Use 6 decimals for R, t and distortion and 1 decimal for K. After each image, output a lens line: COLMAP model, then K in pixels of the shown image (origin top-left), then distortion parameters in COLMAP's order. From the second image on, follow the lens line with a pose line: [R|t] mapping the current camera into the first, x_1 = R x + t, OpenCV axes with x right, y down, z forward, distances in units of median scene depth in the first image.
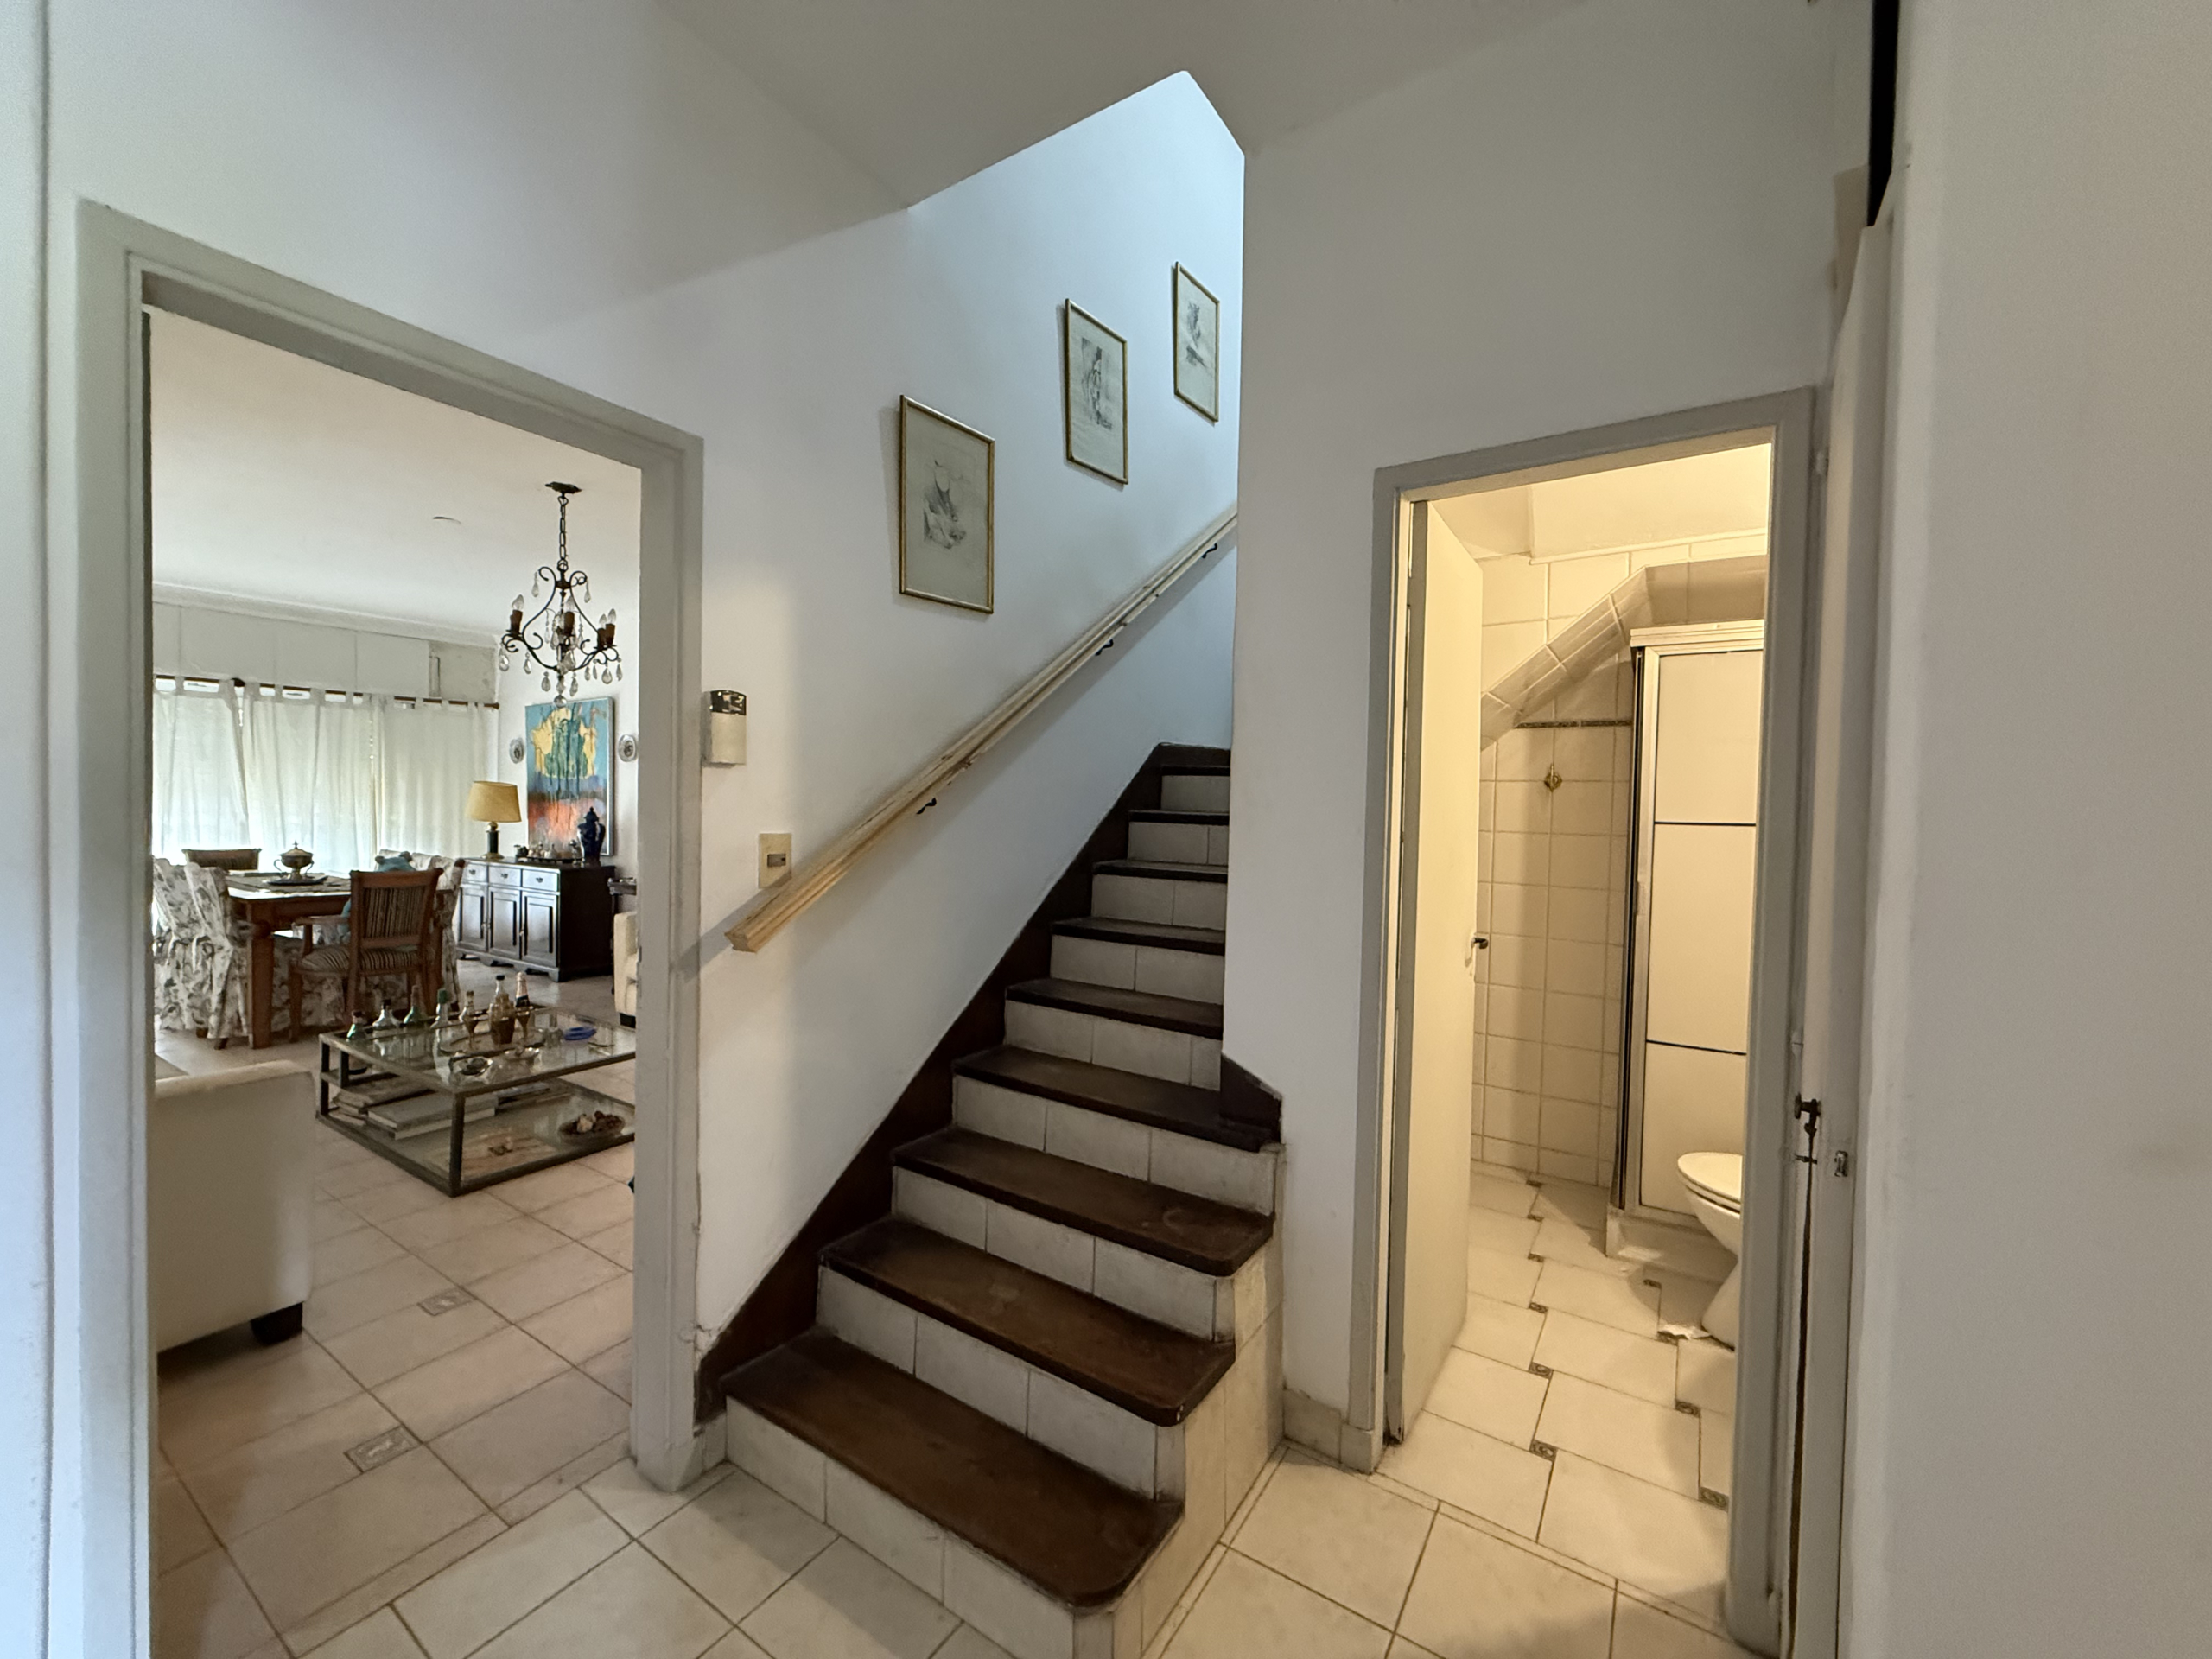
lens RADIAL K [[880.4, 0, 1099.9], [0, 880.4, 829.7], [0, 0, 1]] dist [0.000228, -0.000172]
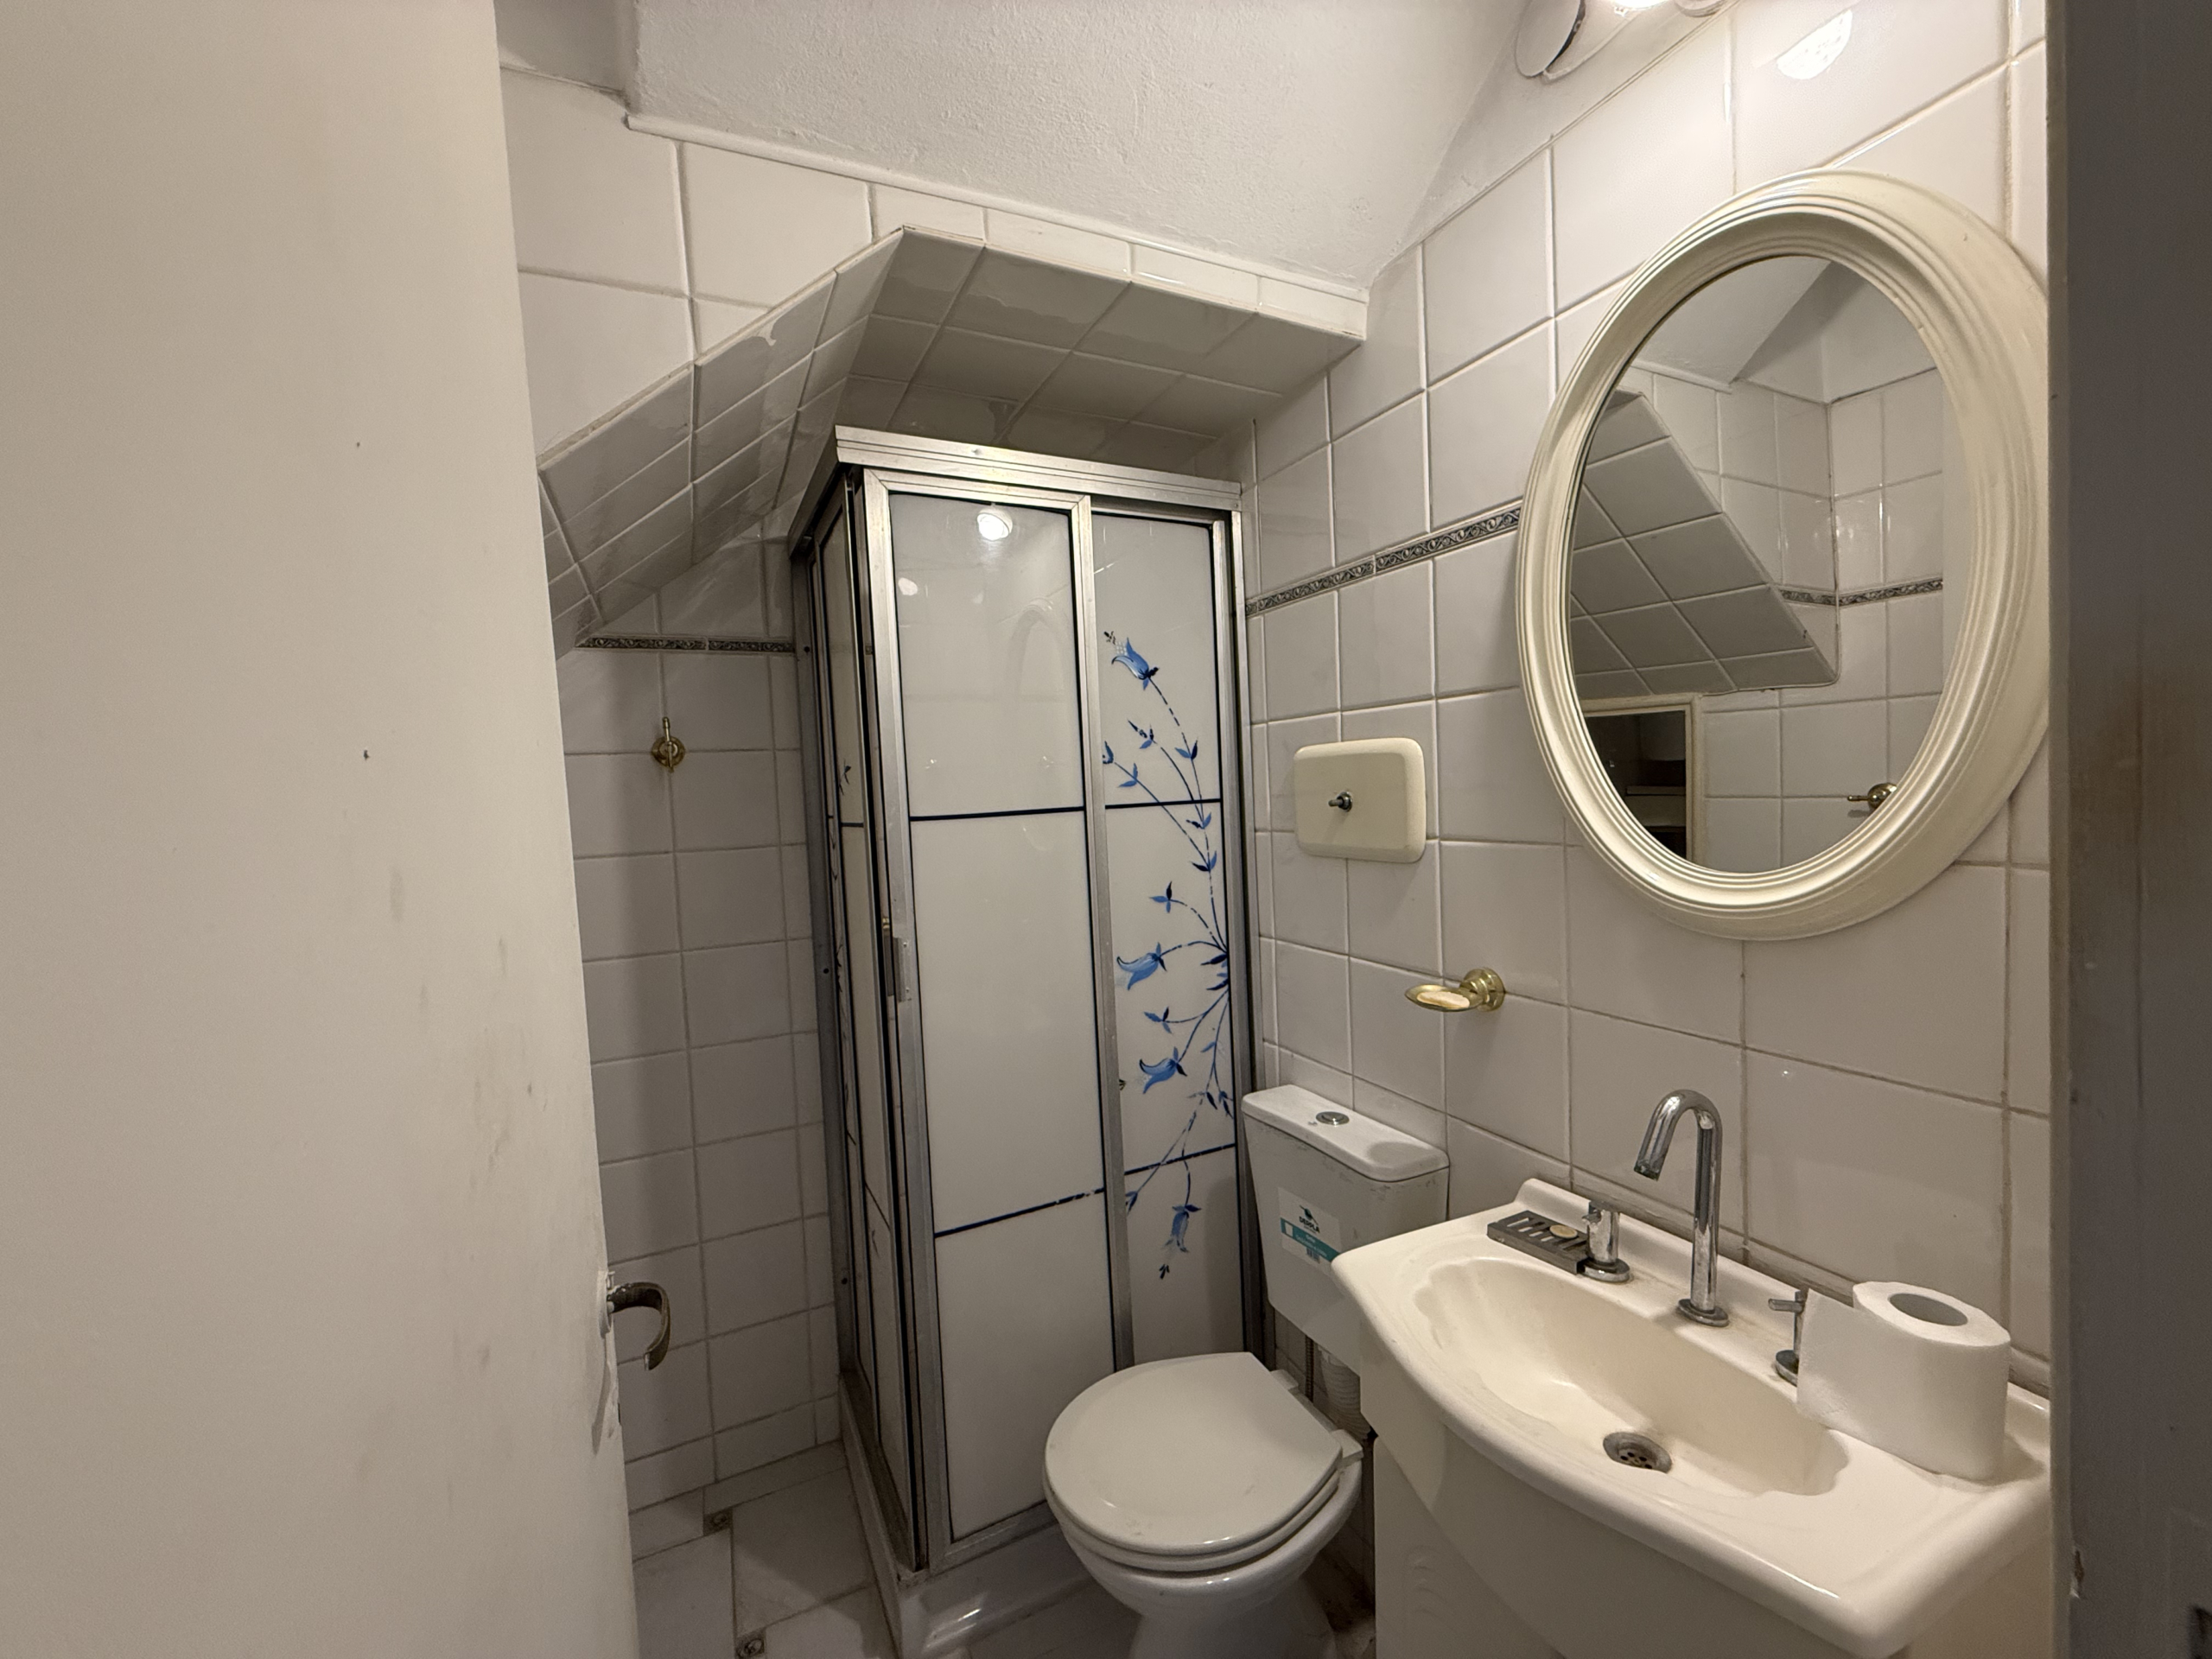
lens RADIAL K [[880.4, 0, 1099.9], [0, 880.4, 829.7], [0, 0, 1]] dist [0.000228, -0.000172]
pose [[0.525436, -0.085024, 0.846574, 0.111811], [0.080097, 0.995519, 0.050271, -0.008179], [-0.847055, 0.041394, 0.529892, 0.280690]]
